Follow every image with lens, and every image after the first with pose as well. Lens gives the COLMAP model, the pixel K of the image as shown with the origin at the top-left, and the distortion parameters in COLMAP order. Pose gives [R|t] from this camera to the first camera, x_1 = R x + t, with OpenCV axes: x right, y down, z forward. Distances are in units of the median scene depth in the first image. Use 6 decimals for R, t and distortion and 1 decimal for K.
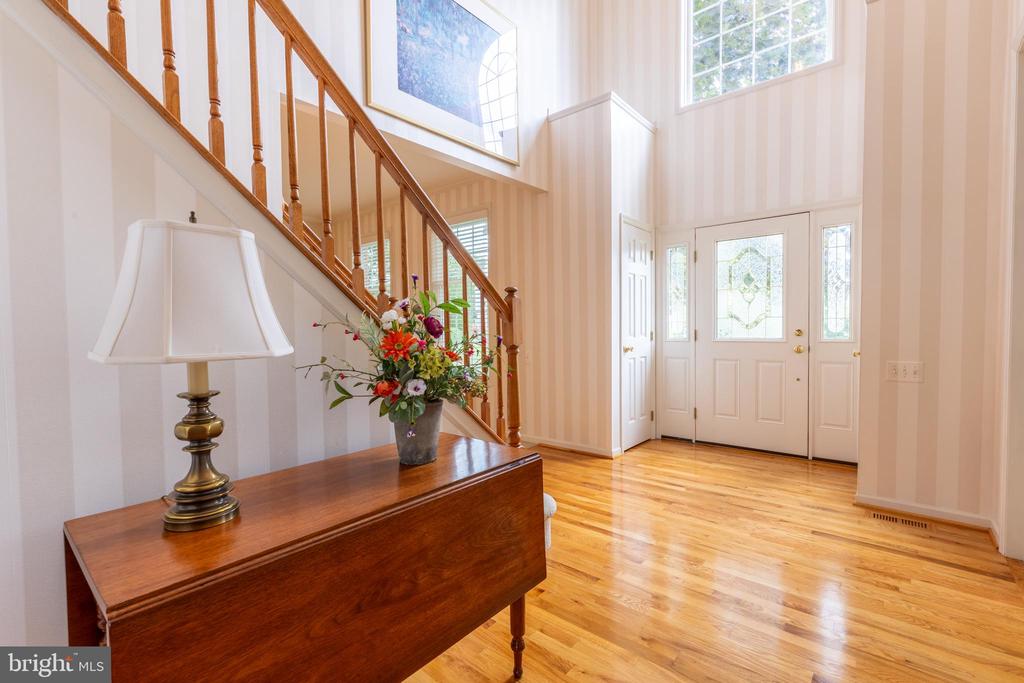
lens RADIAL K [[457.7, 0, 515.5], [0, 457.7, 341.9], [0, 0, 1]] dist [0.001773, -0.000912]
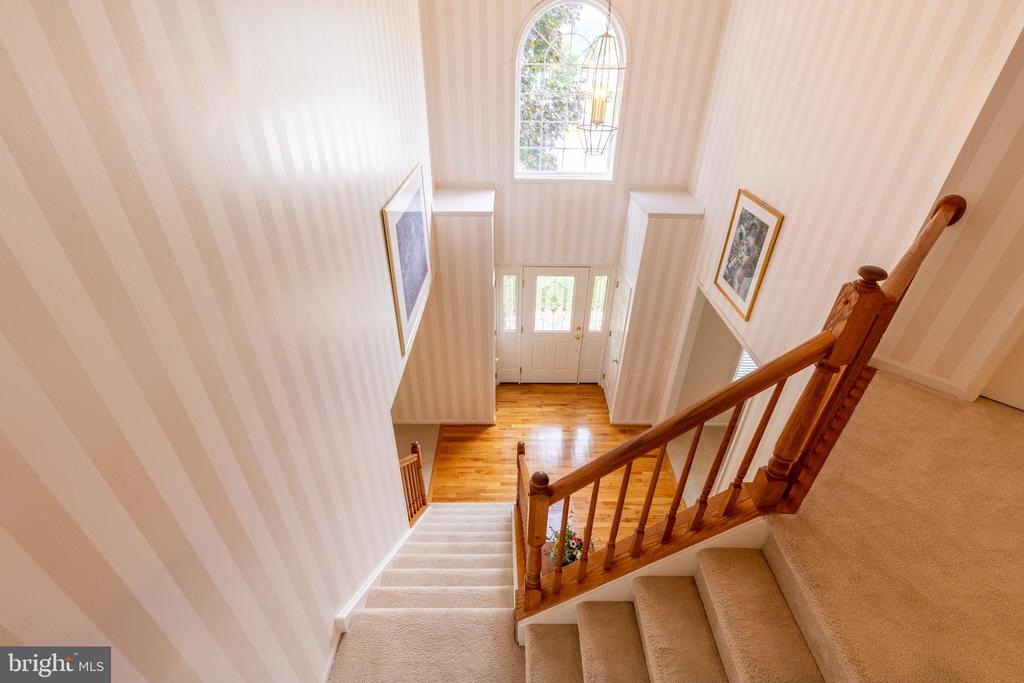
lens RADIAL K [[457.7, 0, 515.5], [0, 457.7, 341.9], [0, 0, 1]] dist [0.001773, -0.000912]
pose [[0.764784, -0.328682, 0.554143, -0.544547], [-0.004295, 0.857466, 0.514522, -0.842749], [-0.644273, -0.395878, 0.654365, -0.031607]]
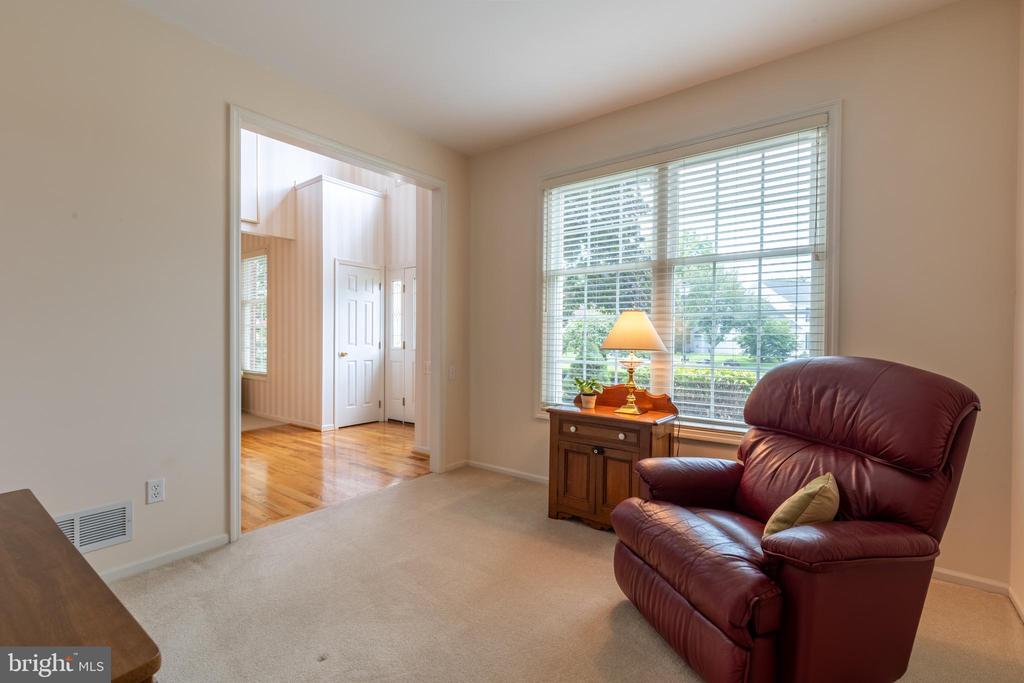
lens RADIAL K [[457.7, 0, 515.5], [0, 457.7, 341.9], [0, 0, 1]] dist [0.001773, -0.000912]
pose [[0.998822, 0.015597, 0.045940, 0.713371], [-0.014544, 0.999626, -0.023169, 0.003120], [-0.046284, 0.022474, 0.998675, -0.424224]]
